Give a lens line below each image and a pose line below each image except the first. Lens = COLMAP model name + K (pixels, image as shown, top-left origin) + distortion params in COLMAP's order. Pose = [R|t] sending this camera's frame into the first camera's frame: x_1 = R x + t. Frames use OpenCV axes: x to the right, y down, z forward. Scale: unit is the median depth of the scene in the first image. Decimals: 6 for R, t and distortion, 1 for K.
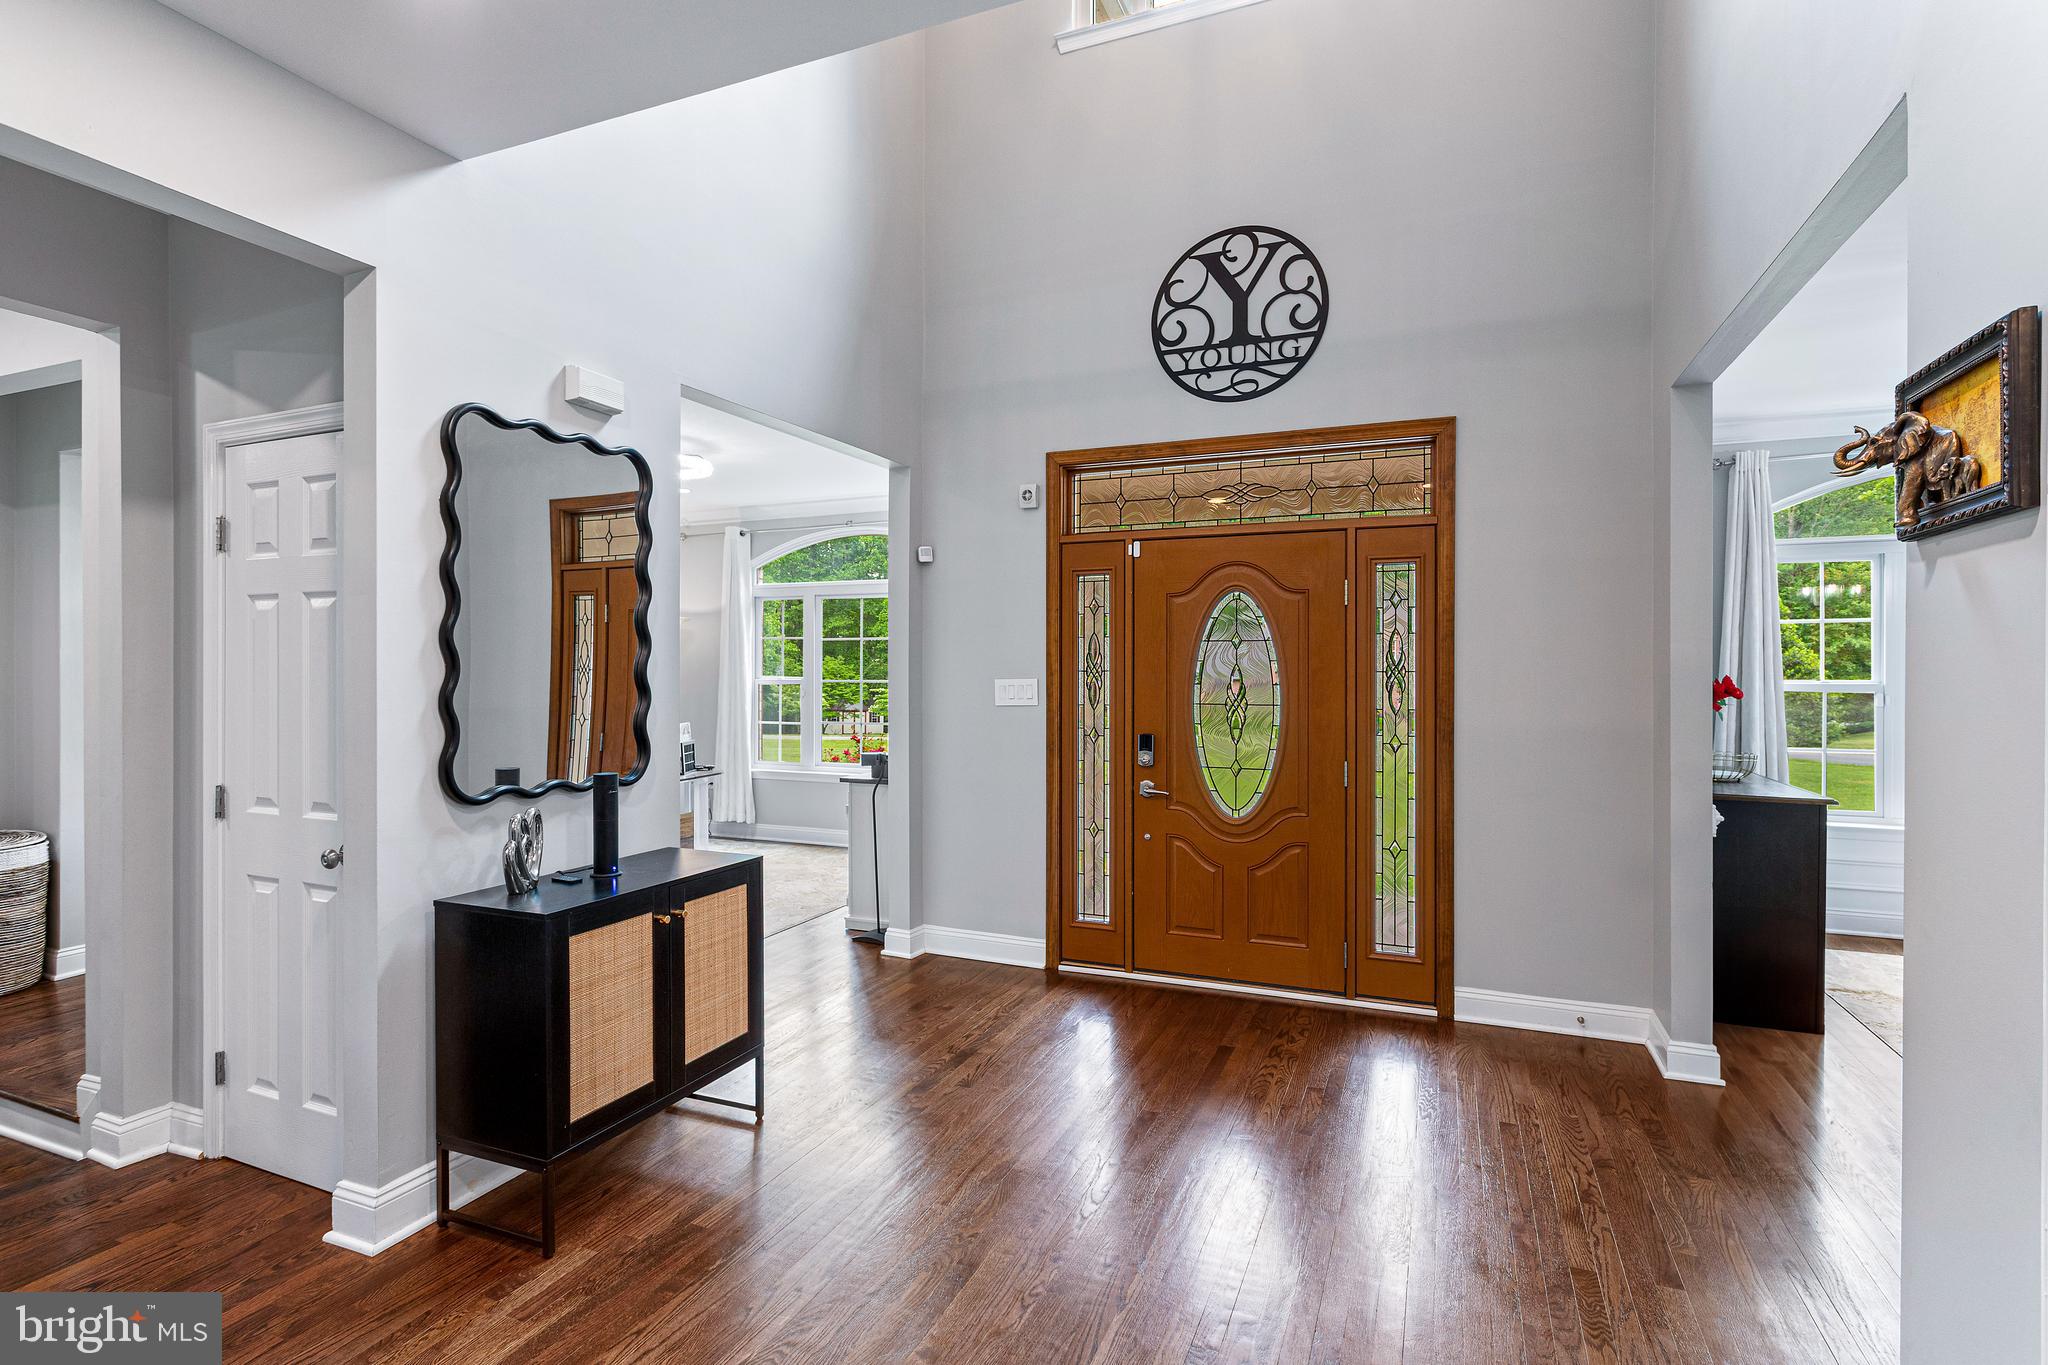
lens RADIAL K [[916.5, 0, 1024.0], [0, 916.5, 682.5], [0, 0, 1]] dist [-0.000331, 0.000194]
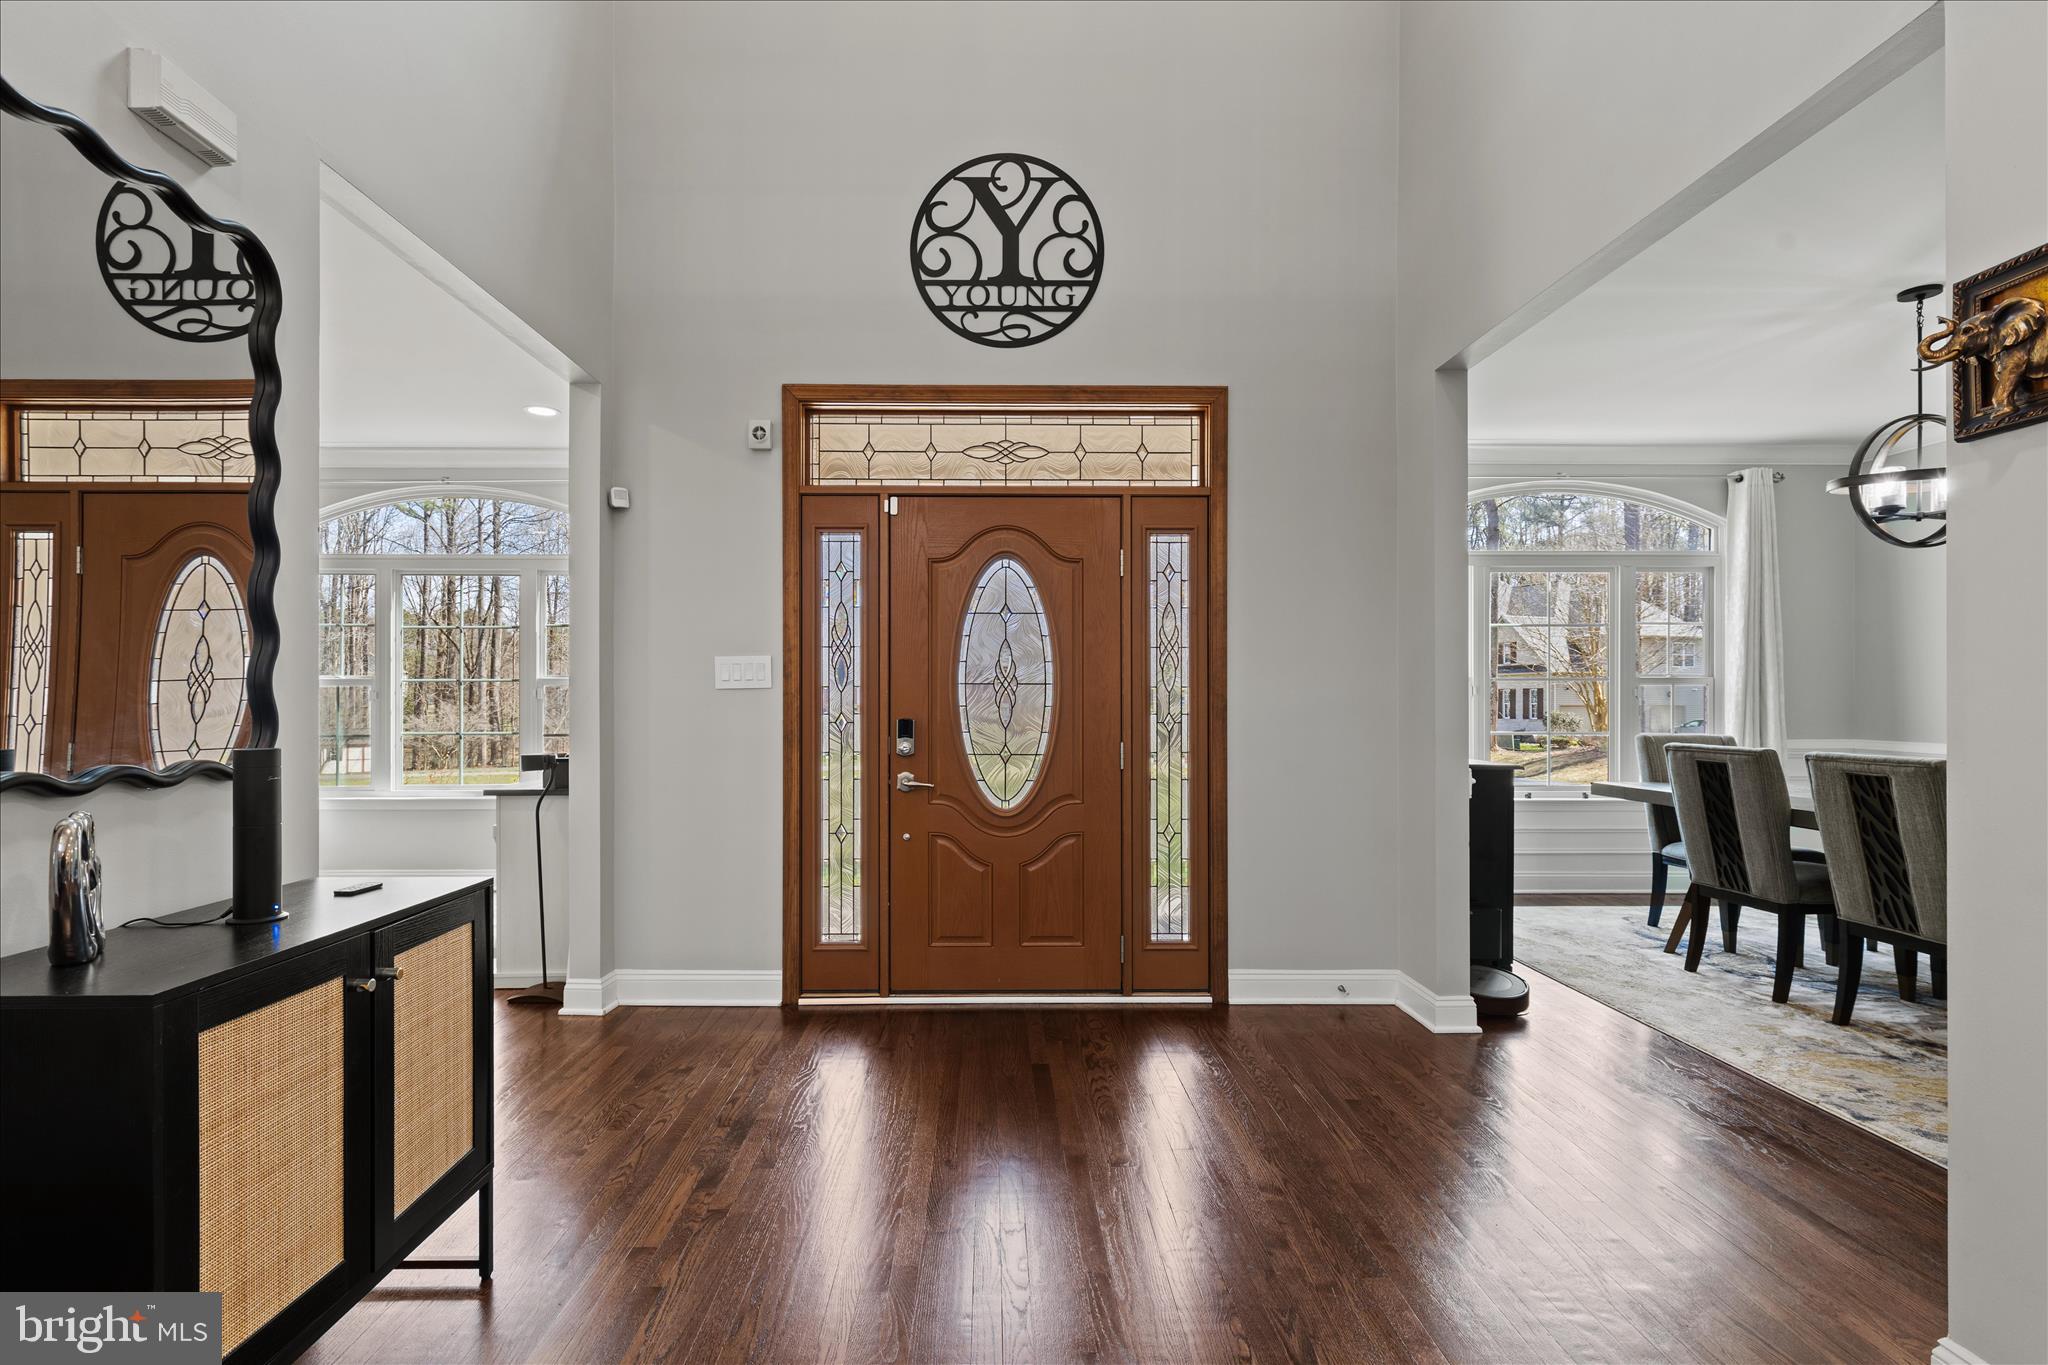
lens RADIAL K [[964.5, 0, 1024.0], [0, 964.5, 682.5], [0, 0, 1]] dist [0.015477, -0.000585]
pose [[0.928522, -0.001578, 0.371275, -0.106847], [0.004973, 0.999954, -0.008188, 0.031353], [-0.371245, 0.009449, 0.928487, 0.114408]]
